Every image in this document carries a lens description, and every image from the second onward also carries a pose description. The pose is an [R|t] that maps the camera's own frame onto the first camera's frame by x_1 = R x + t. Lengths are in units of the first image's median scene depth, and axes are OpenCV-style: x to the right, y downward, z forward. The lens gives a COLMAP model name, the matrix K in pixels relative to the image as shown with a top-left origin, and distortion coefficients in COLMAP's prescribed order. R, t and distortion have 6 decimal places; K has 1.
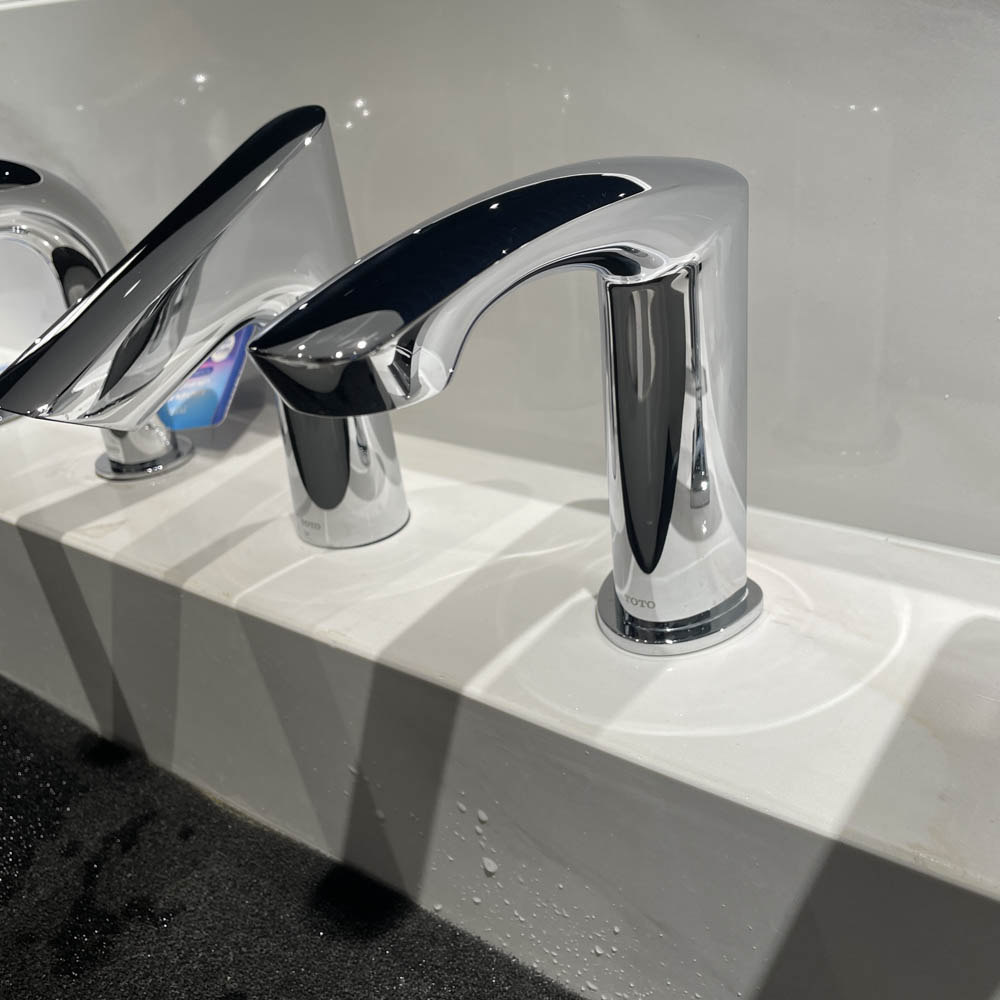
lens RADIAL K [[989.5, 0, 500.0], [0, 989.5, 500.0], [0, 0, 1]] dist [0.050515, -0.010763]
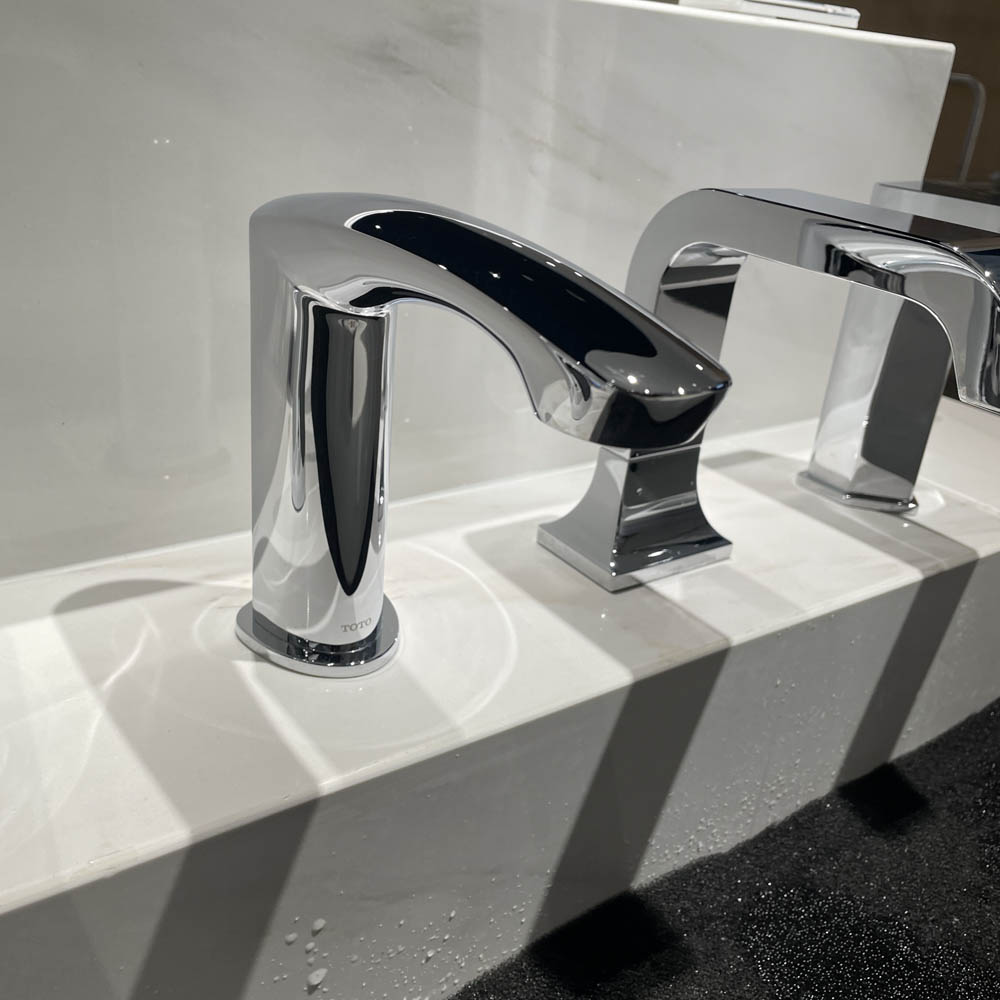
lens RADIAL K [[1013.6, 0, 485.5], [0, 1013.6, 499.8], [0, 0, 1]] dist [0.019549, -0.001558]
pose [[0.325395, -0.278529, 0.903626, -0.687643], [0.312066, 0.933723, 0.175431, -0.150507], [-0.892599, 0.224907, 0.390749, 0.427689]]
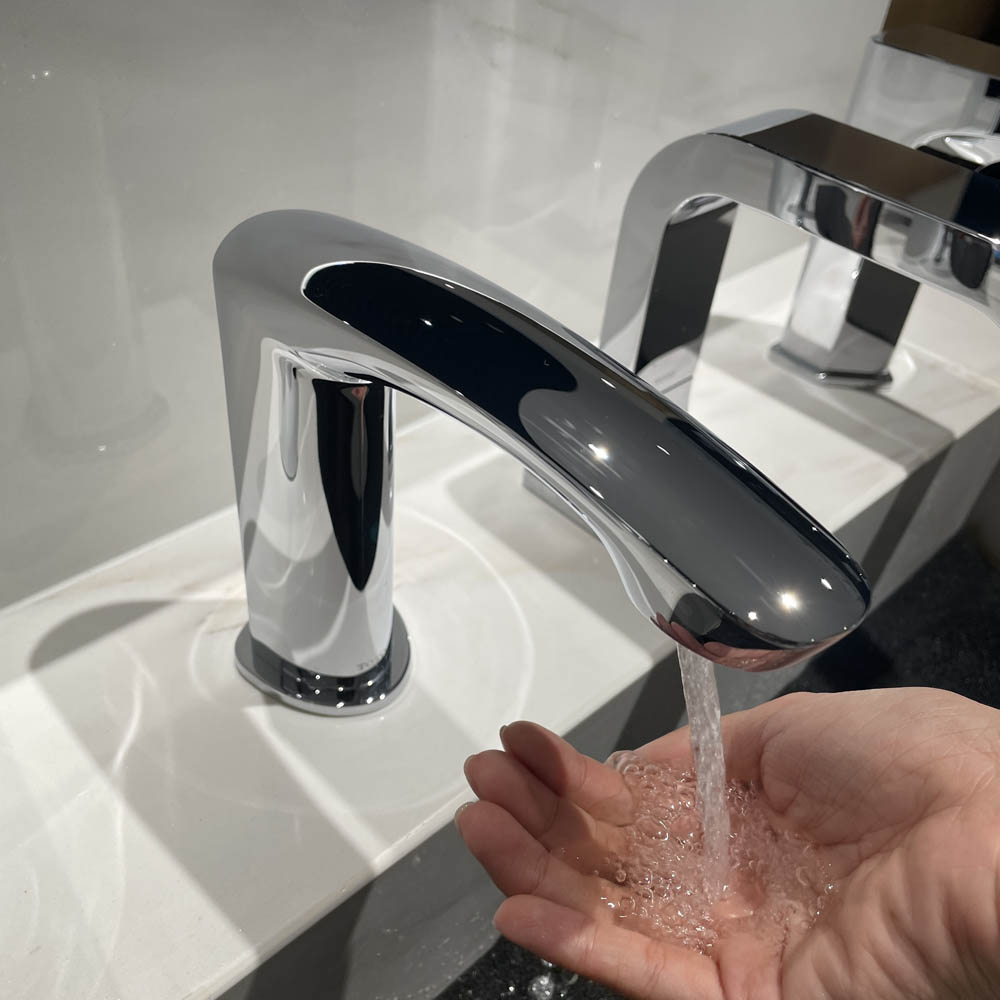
lens RADIAL K [[1017.6, 0, 492.5], [0, 1017.6, 504.0], [0, 0, 1]] dist [0.005355, -0.005089]
pose [[0.192406, -0.543093, 0.817331, -0.531483], [0.352066, 0.815648, 0.459095, -0.409929], [-0.915985, 0.199422, 0.348140, 0.499662]]
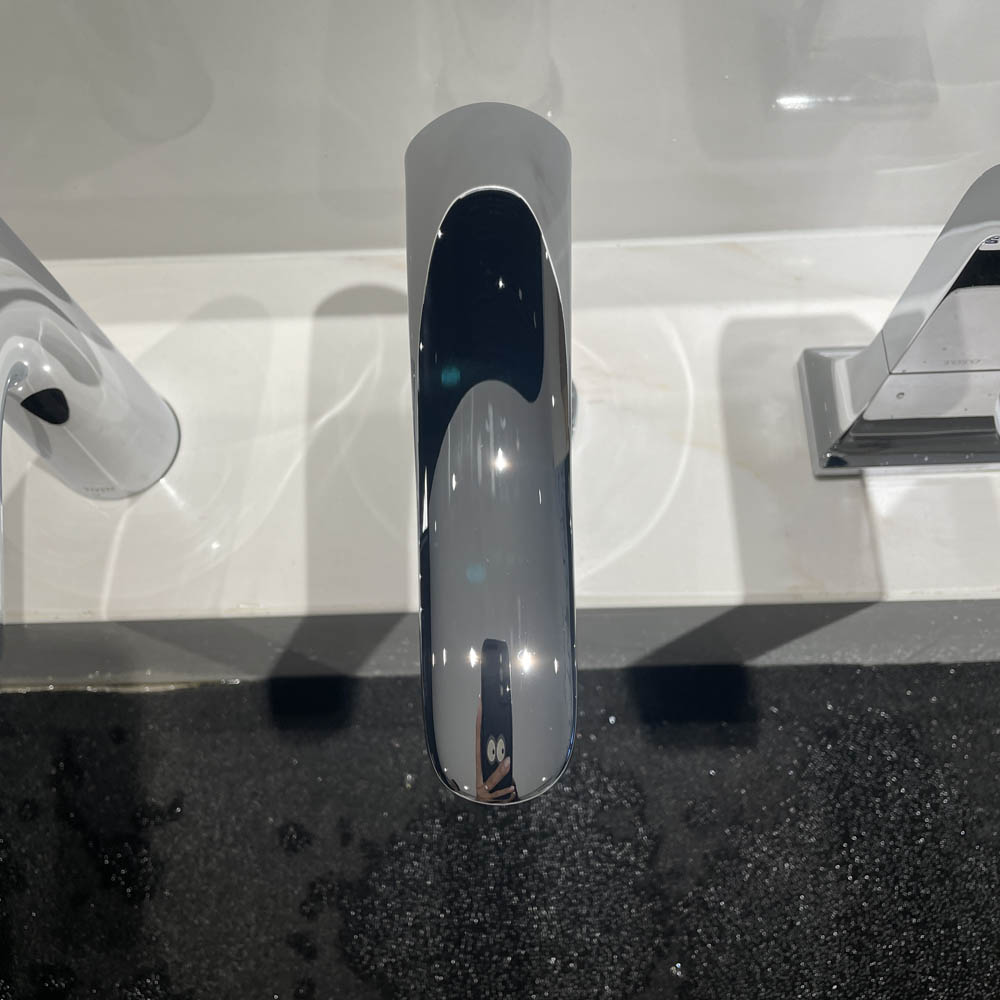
lens RADIAL K [[989.5, 0, 500.0], [0, 989.5, 500.0], [0, 0, 1]] dist [0.050515, -0.010763]
pose [[0.805914, -0.528899, 0.266024, -0.174496], [0.234278, 0.697567, 0.677136, -0.599346], [-0.543706, -0.483390, 0.686089, 0.209326]]
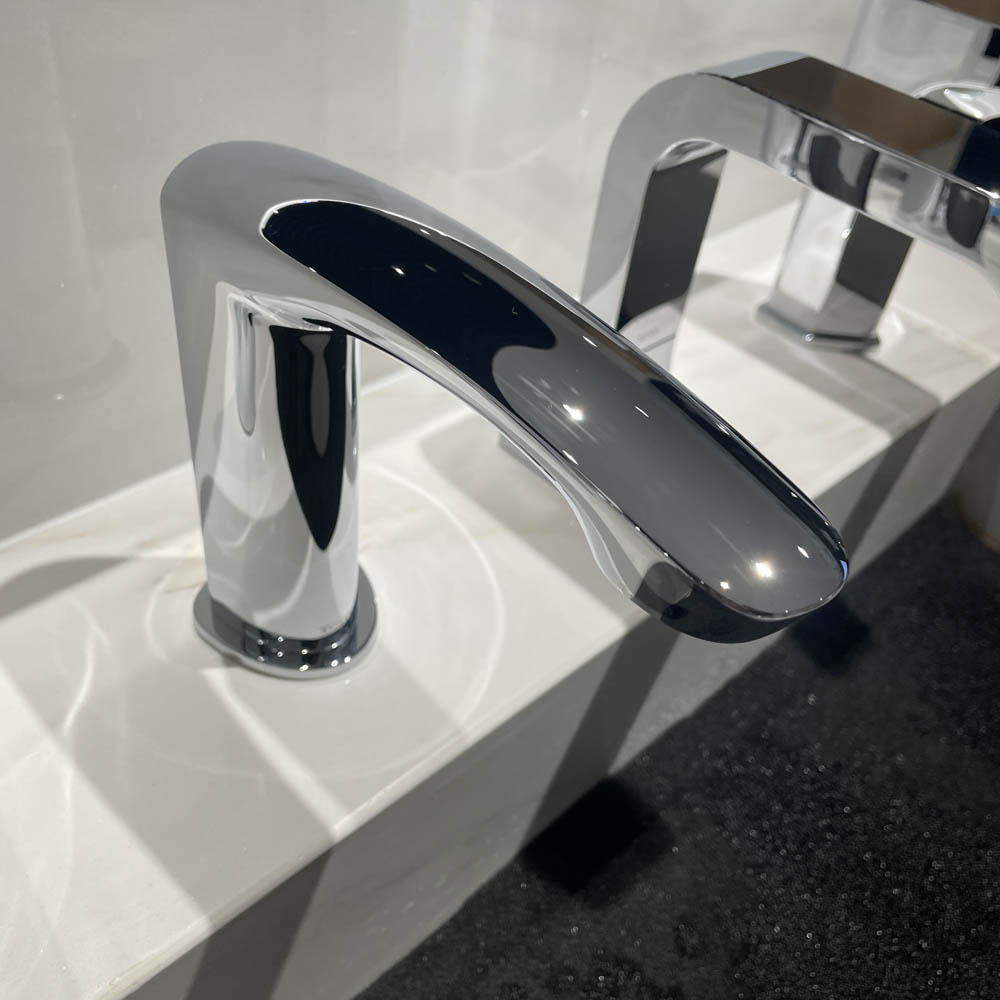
lens RADIAL K [[1008.9, 0, 506.5], [0, 1008.9, 532.3], [0, 0, 1]] dist [0.051055, -0.108106]
pose [[0.179842, -0.593572, 0.784429, -0.496361], [0.324780, 0.788543, 0.522224, -0.385766], [-0.928534, 0.160849, 0.334594, 0.500761]]
